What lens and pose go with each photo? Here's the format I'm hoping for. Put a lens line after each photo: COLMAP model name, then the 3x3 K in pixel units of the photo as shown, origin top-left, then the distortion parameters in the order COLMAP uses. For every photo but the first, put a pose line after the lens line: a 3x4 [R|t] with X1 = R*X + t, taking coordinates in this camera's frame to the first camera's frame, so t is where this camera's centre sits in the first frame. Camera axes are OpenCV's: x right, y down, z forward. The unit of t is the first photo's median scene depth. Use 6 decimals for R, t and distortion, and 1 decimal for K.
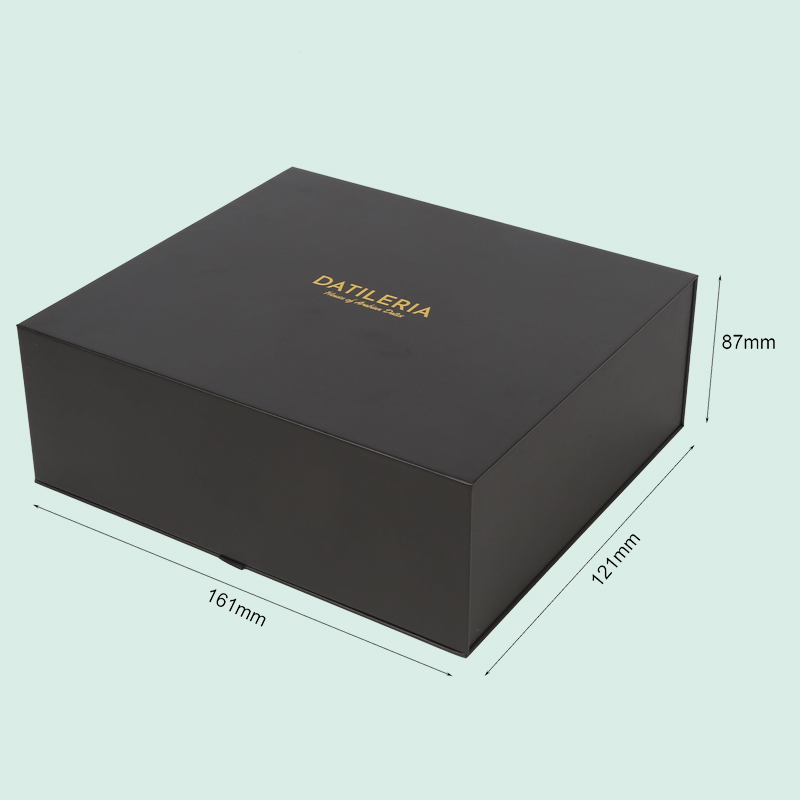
lens RADIAL K [[1682.2, 0, 400.0], [0, 1682.2, 400.0], [0, 0, 1]] dist [-0.011466, -0.039151]
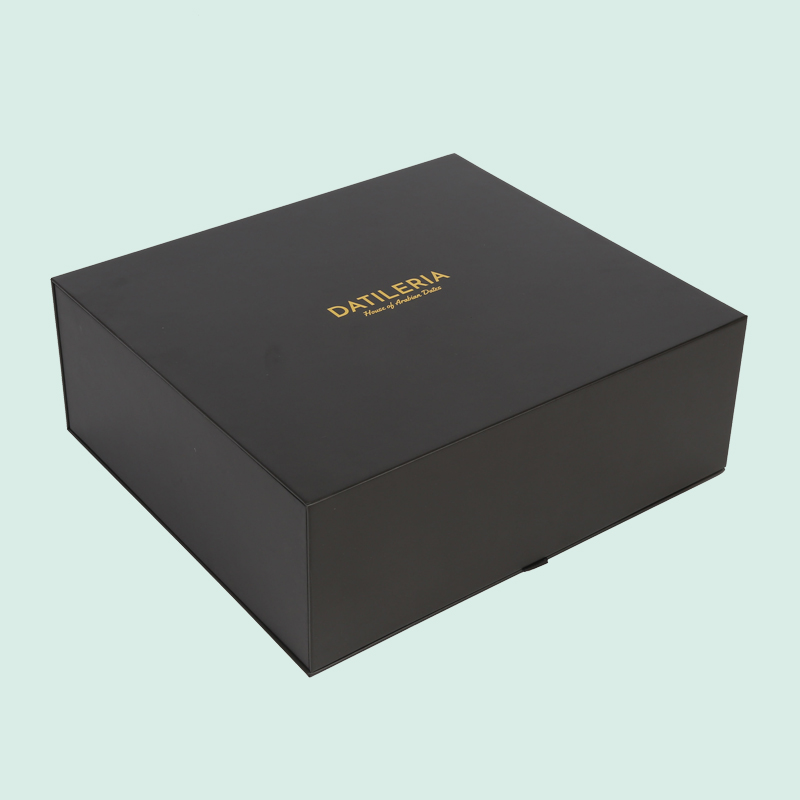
lens RADIAL K [[1682.2, 0, 400.0], [0, 1682.2, 400.0], [0, 0, 1]] dist [-0.011466, -0.039151]
pose [[0.347093, -0.511251, 0.786224, -0.817446], [0.475822, 0.818428, 0.322132, -0.324145], [-0.808158, 0.262294, 0.527335, 0.495709]]
